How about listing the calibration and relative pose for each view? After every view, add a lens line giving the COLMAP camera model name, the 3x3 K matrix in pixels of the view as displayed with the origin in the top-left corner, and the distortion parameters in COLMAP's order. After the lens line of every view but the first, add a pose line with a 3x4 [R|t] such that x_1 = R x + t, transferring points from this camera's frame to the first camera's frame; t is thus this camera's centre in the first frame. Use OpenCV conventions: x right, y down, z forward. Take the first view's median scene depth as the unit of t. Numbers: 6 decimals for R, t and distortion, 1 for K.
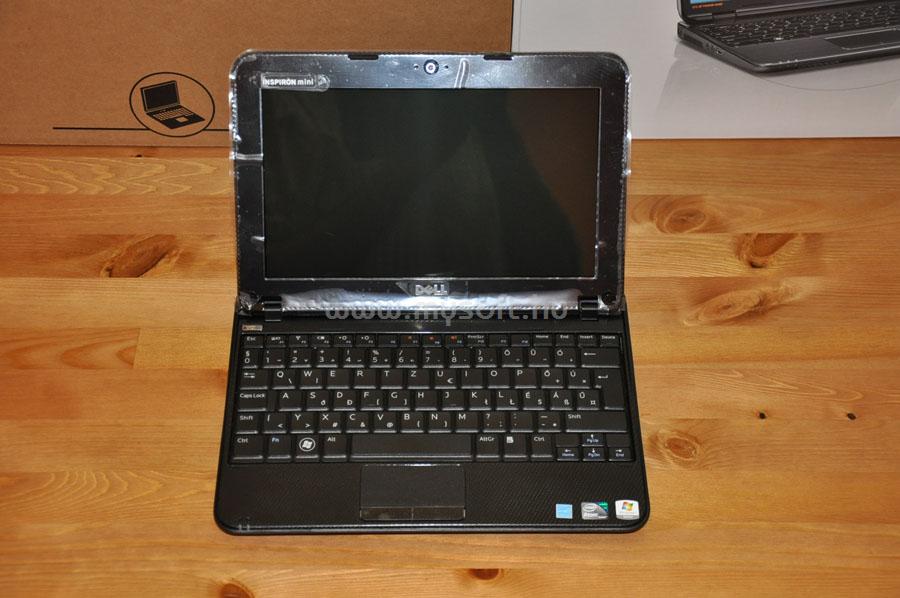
lens RADIAL K [[1431.0, 0, 450.0], [0, 1431.0, 299.0], [0, 0, 1]] dist [0.086244, 0.563737]
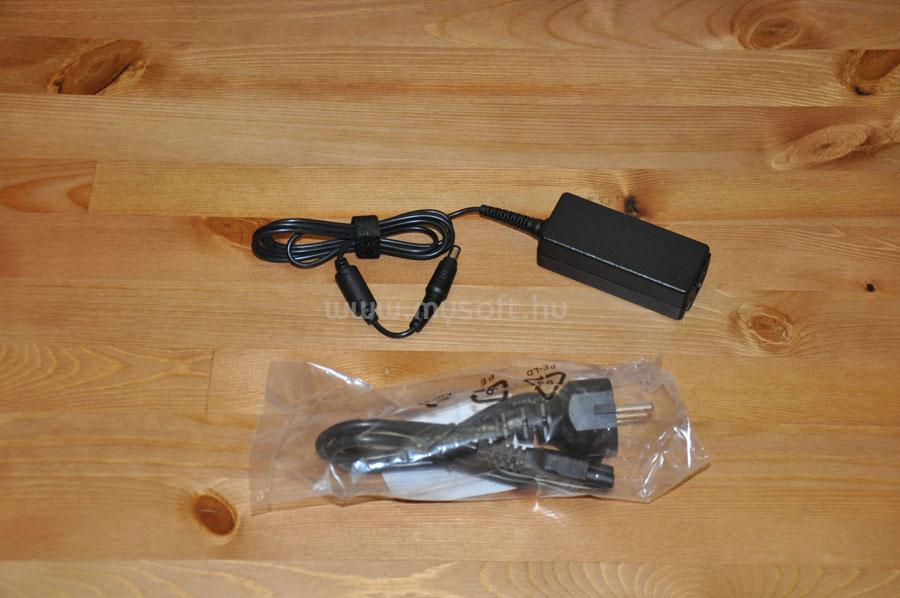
lens RADIAL K [[1385.3, 0, 450.0], [0, 1385.3, 299.0], [0, 0, 1]] dist [0.127022, 0.207762]
pose [[0.999840, 0.017871, -0.000928, -0.015973], [-0.017509, 0.987628, 0.155837, -0.029503], [0.003702, -0.155795, 0.987782, 0.219201]]
